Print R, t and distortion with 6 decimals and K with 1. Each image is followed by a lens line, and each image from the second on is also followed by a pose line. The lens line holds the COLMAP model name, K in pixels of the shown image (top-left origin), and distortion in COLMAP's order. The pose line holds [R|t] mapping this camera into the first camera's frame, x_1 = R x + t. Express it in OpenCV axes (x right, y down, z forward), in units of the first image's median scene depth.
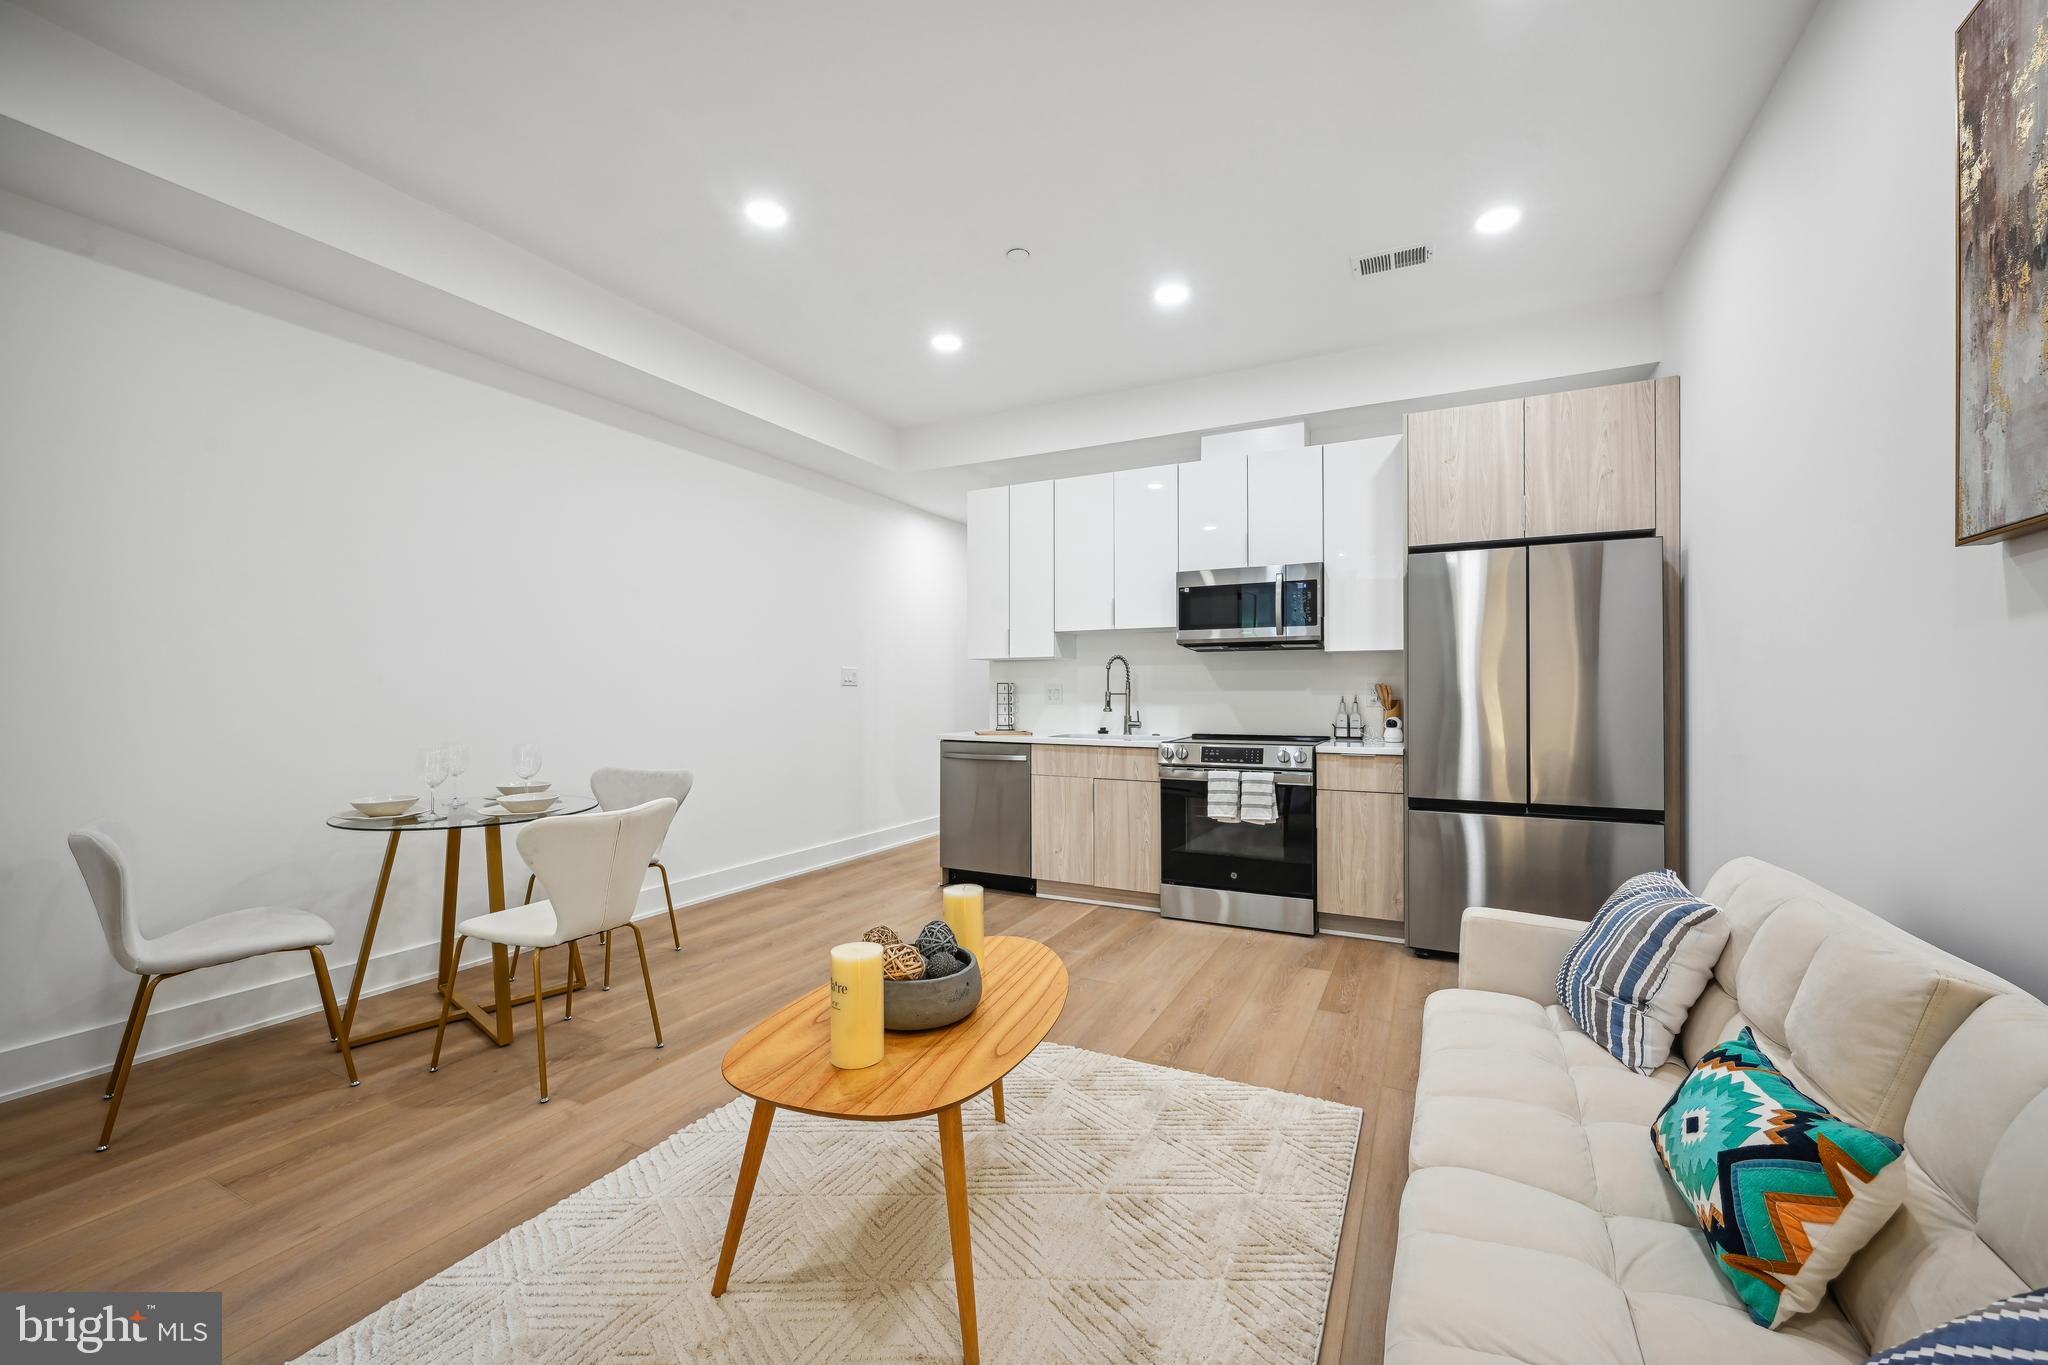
lens RADIAL K [[838.0, 0, 1016.1], [0, 838.0, 690.4], [0, 0, 1]] dist [-0.000610, 0.001480]
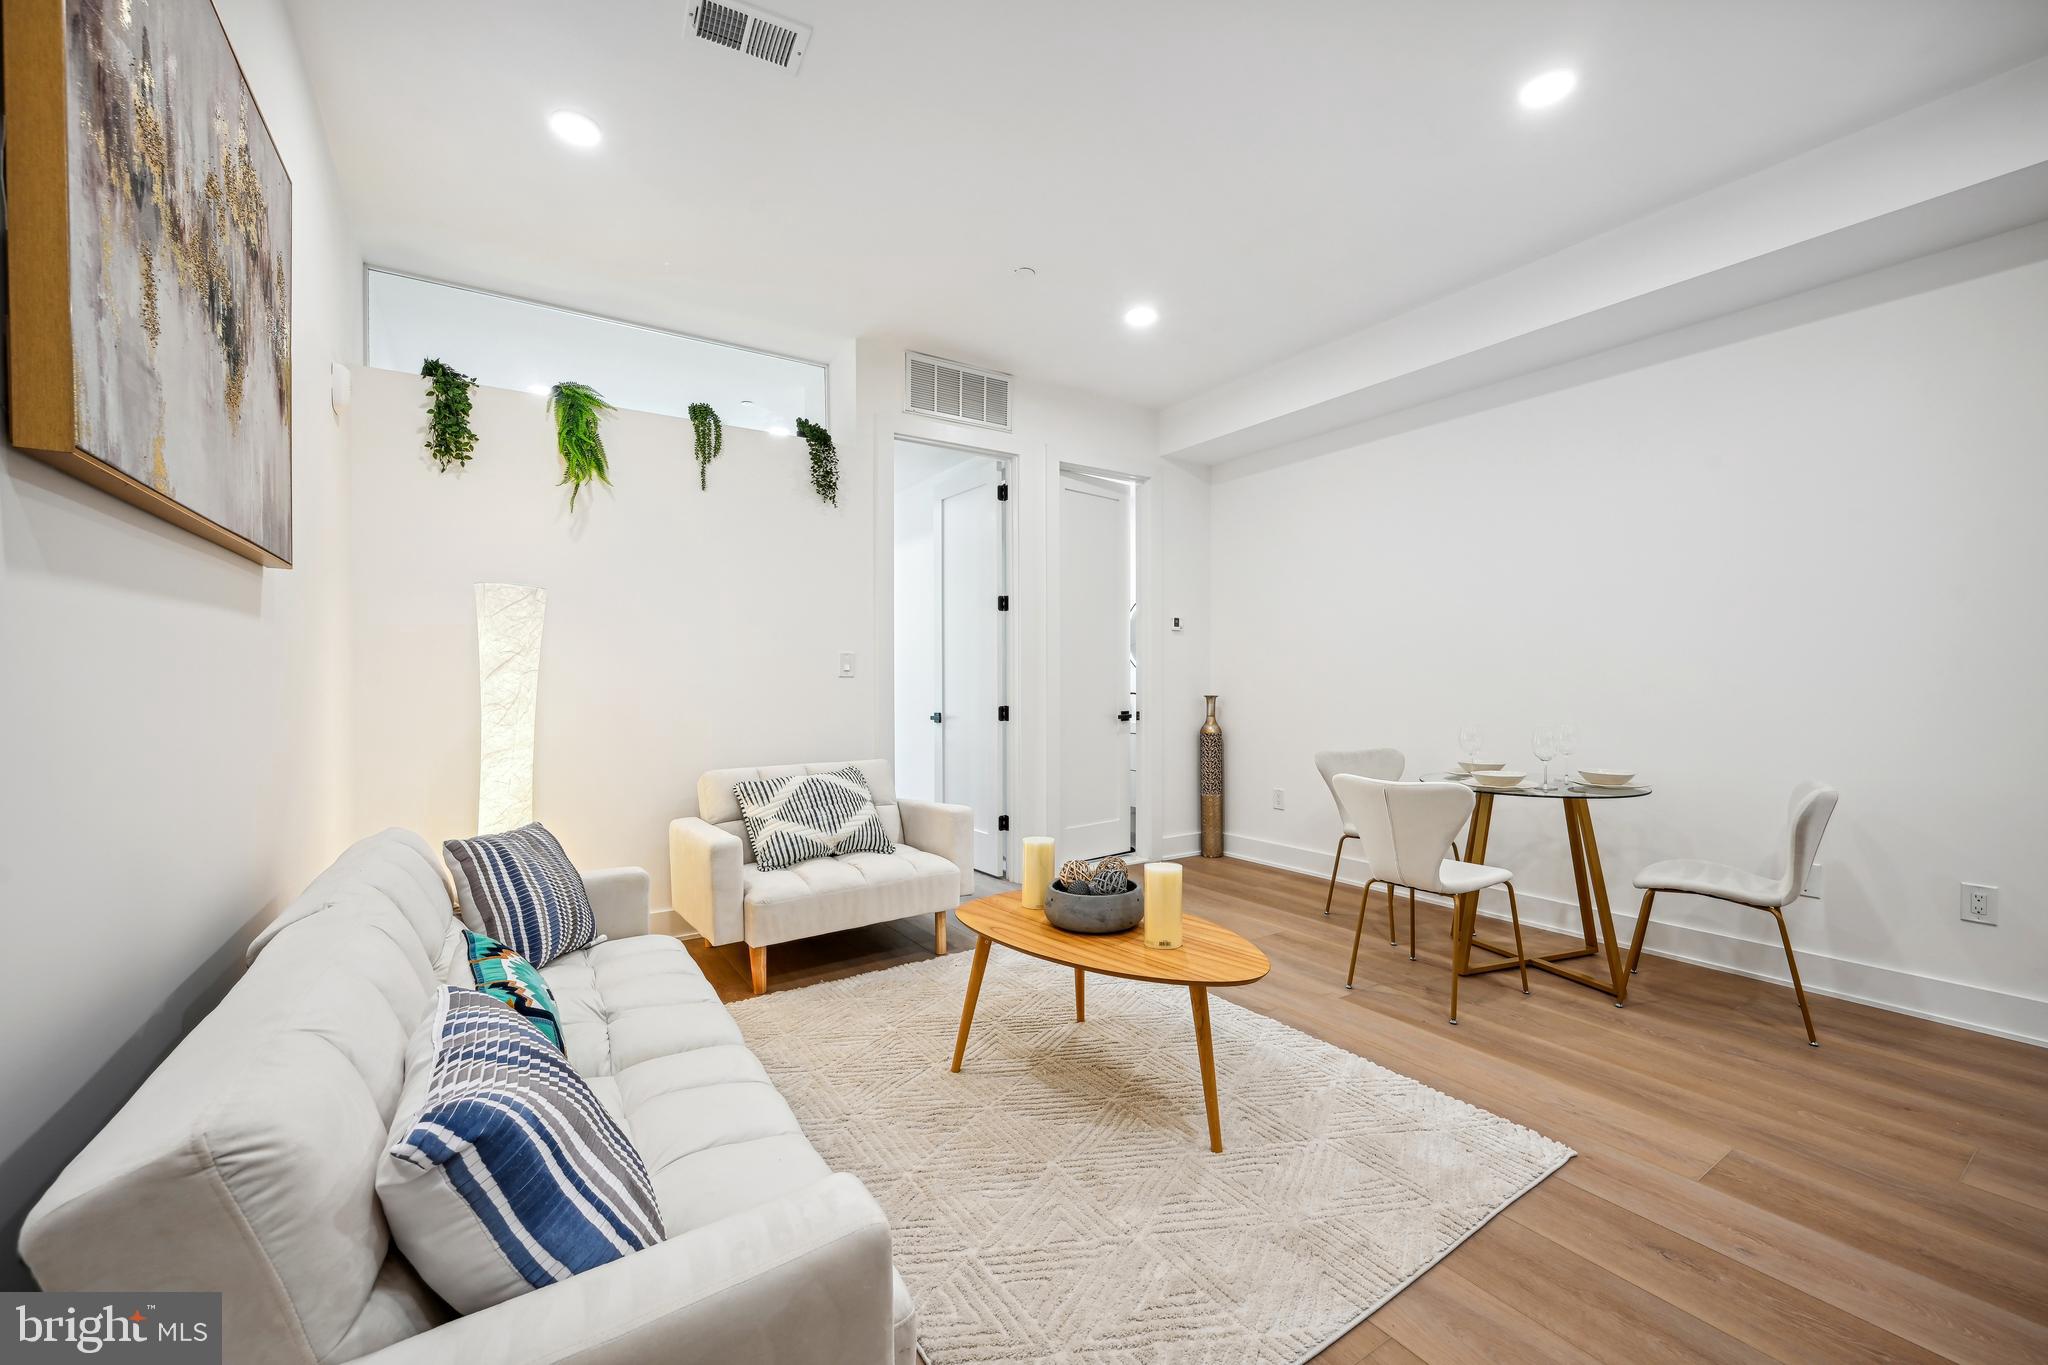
lens RADIAL K [[838.0, 0, 1027.3], [0, 838.0, 685.4], [0, 0, 1]] dist [-0.000610, 0.001480]
pose [[-0.499073, 0.009139, -0.866512, 0.455782], [0.005723, 0.999957, 0.007250, 0.001881], [0.866541, -0.001341, -0.499104, 0.672157]]
